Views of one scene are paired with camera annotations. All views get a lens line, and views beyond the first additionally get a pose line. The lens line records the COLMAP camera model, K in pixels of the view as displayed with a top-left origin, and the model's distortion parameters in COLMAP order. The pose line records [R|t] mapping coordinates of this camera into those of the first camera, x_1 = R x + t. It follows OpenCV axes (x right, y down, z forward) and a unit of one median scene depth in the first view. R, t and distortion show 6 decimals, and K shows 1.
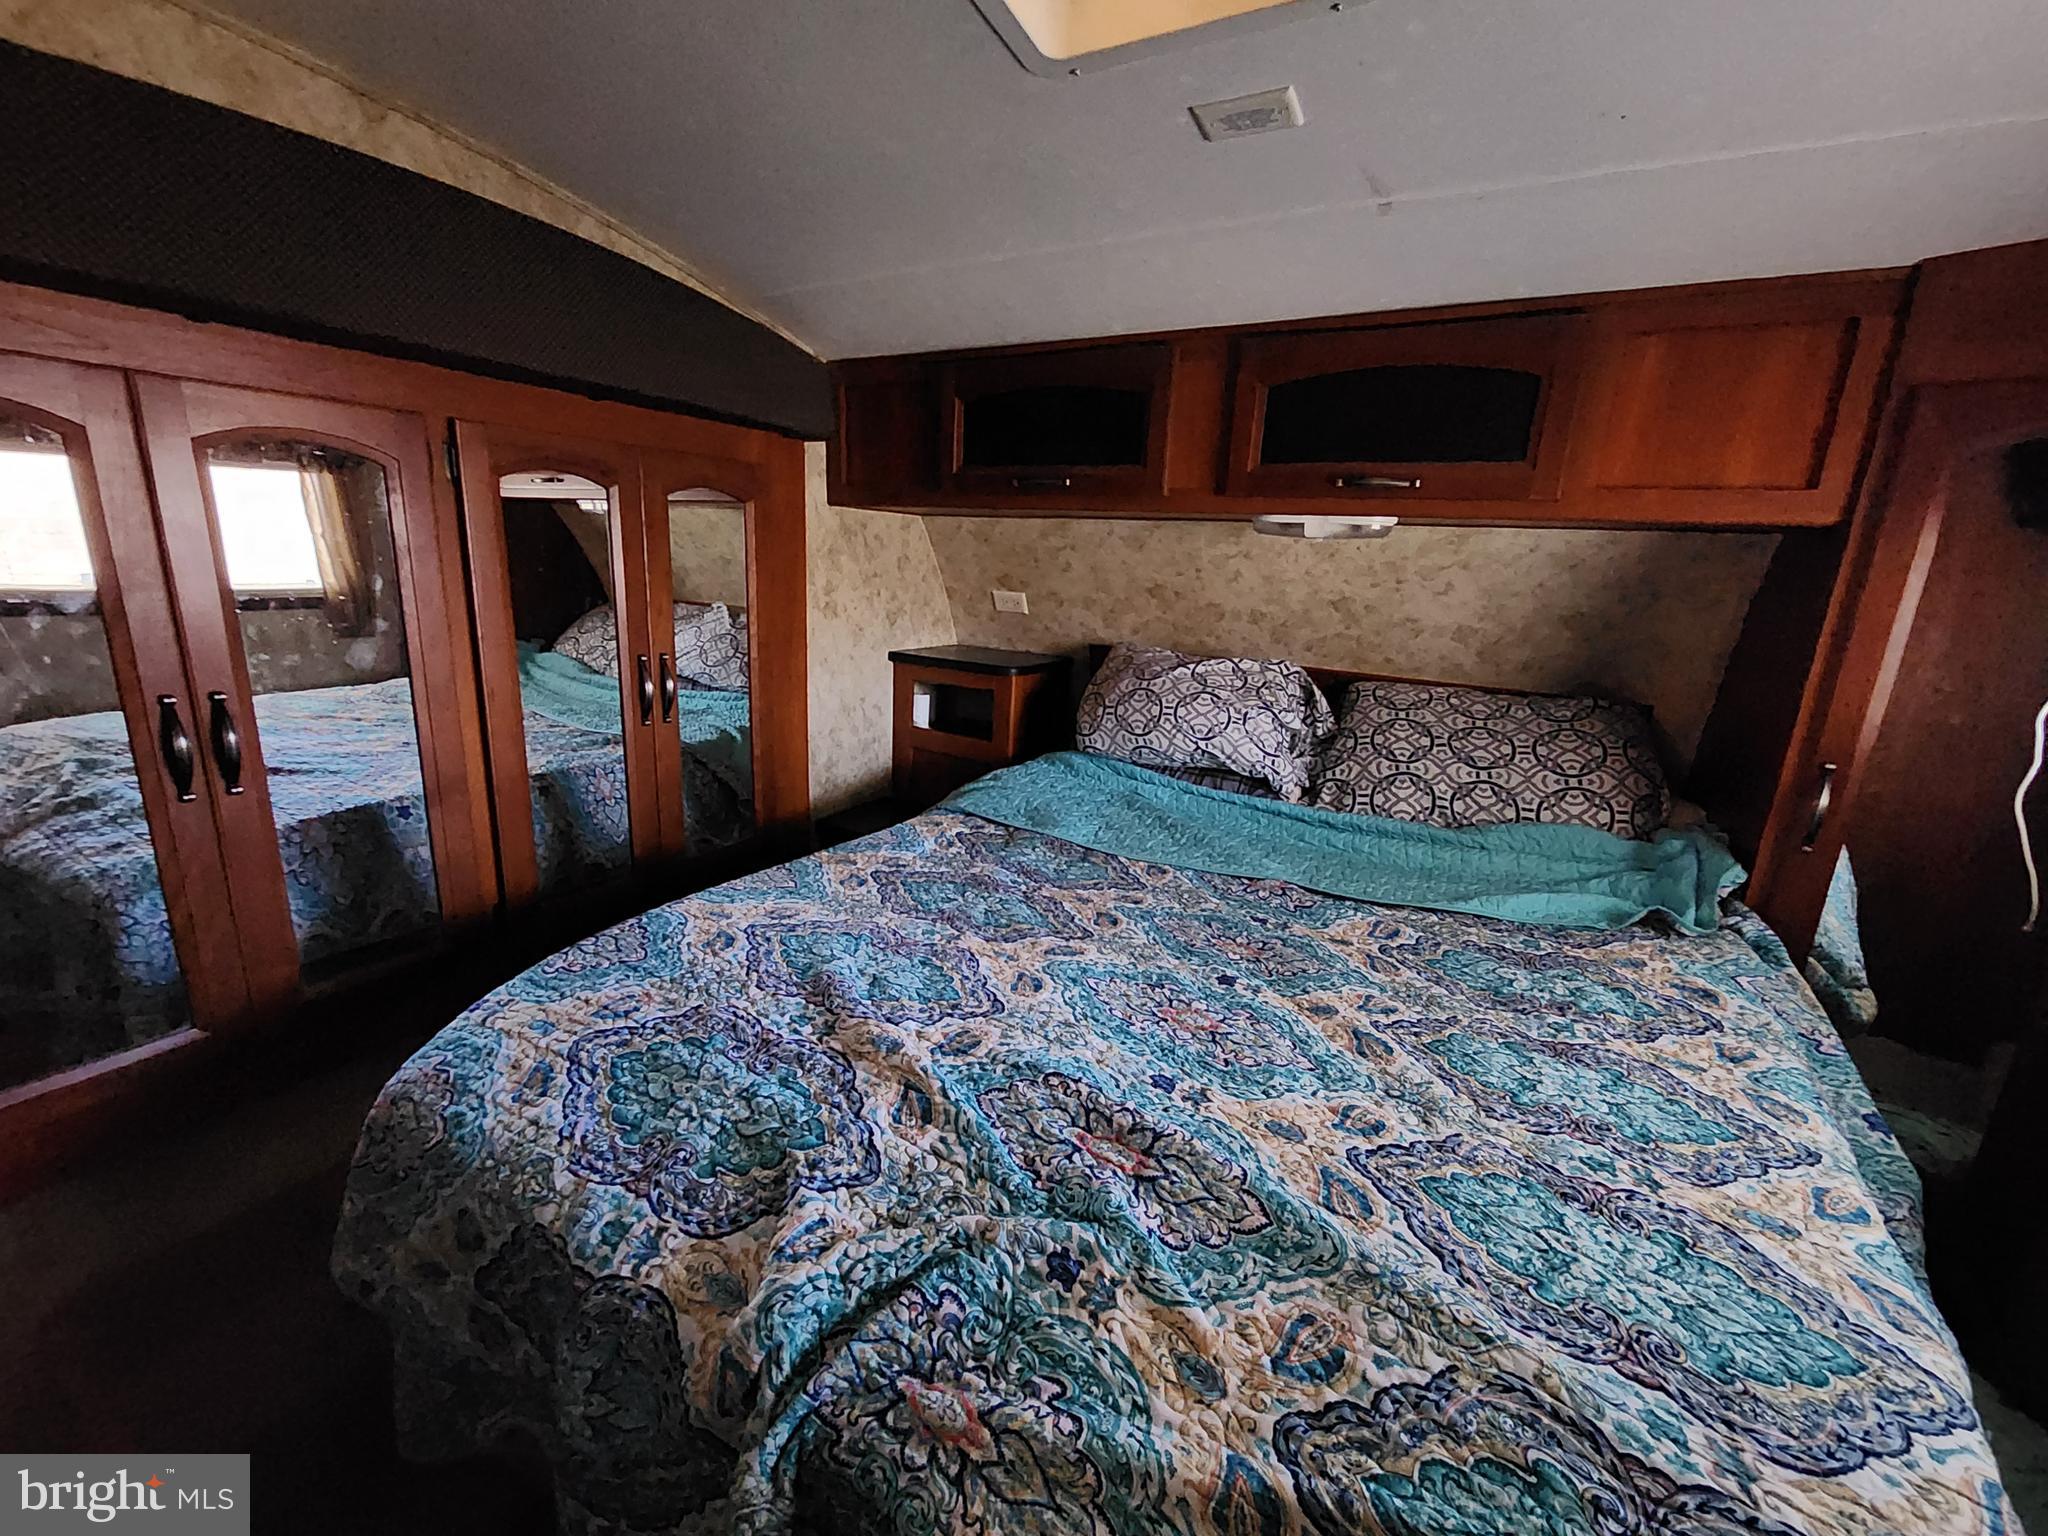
lens RADIAL K [[836.2, 0, 1022.0], [0, 836.2, 765.1], [0, 0, 1]] dist [-0.000931, -0.001243]
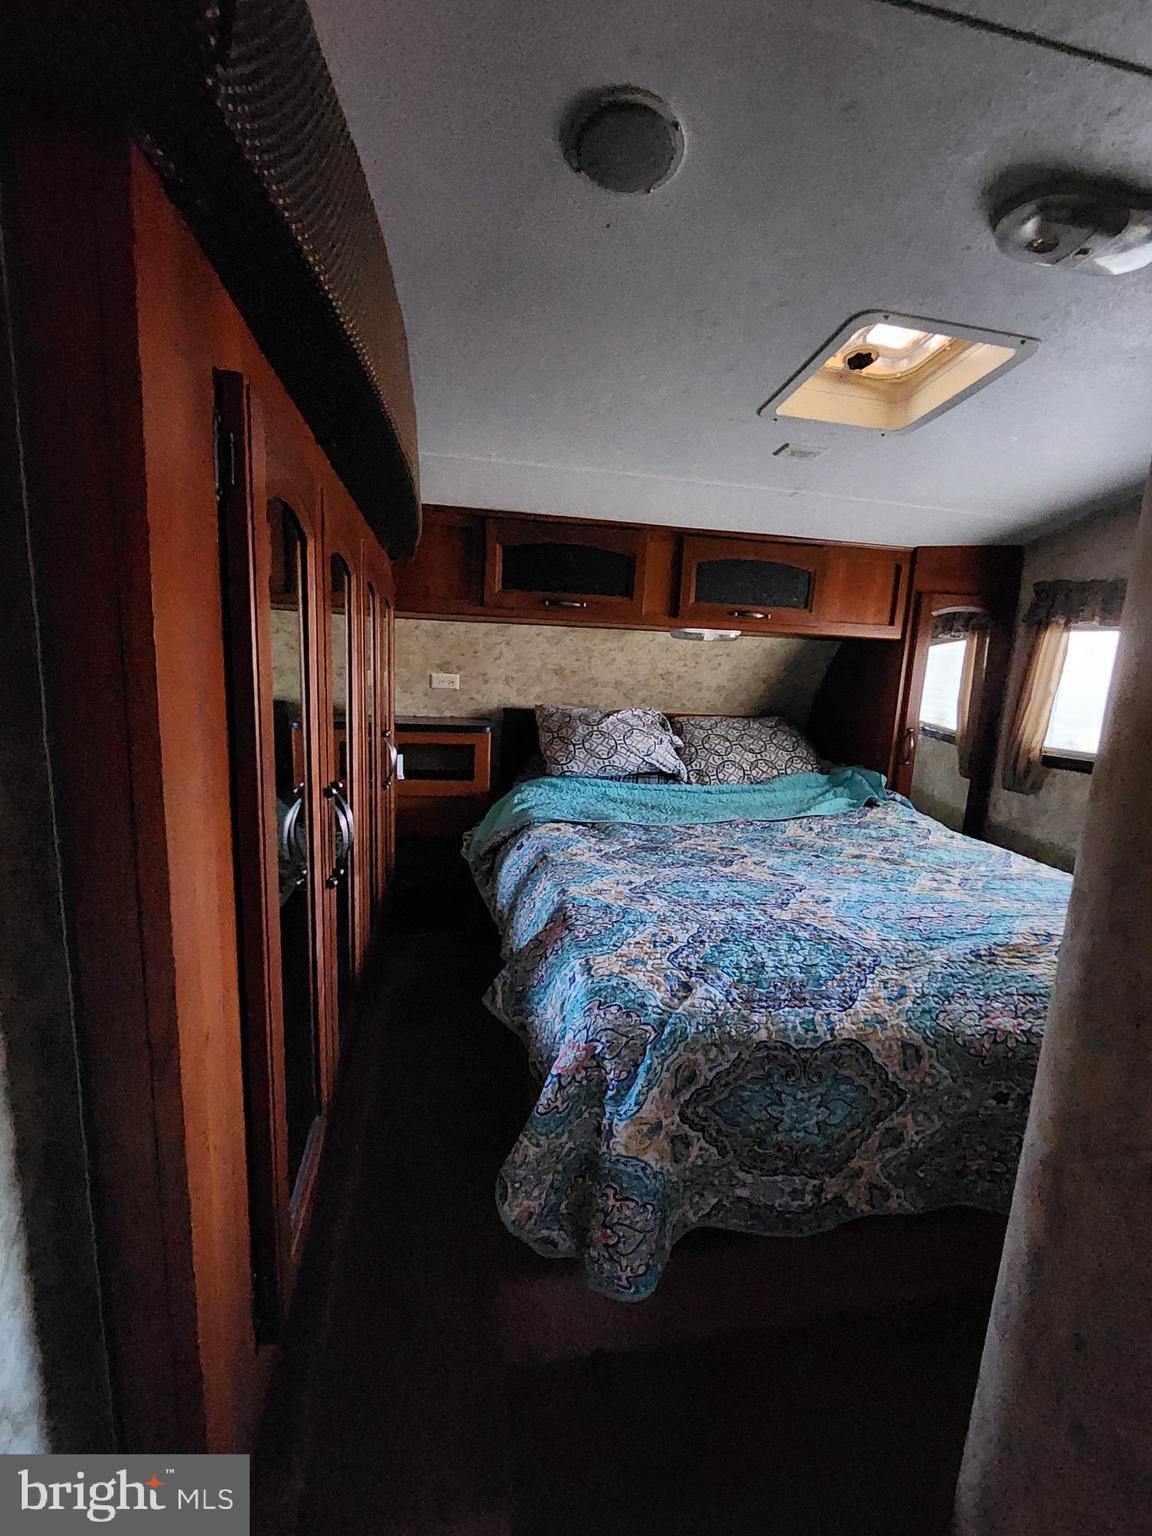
lens RADIAL K [[627.2, 0, 572.1], [0, 627.2, 769.0], [0, 0, 1]] dist [-0.000931, -0.001243]
pose [[0.757973, -0.121858, 0.640802, -0.781550], [0.152312, 0.988302, 0.007777, -0.039429], [-0.634254, 0.091708, 0.767667, 0.119579]]
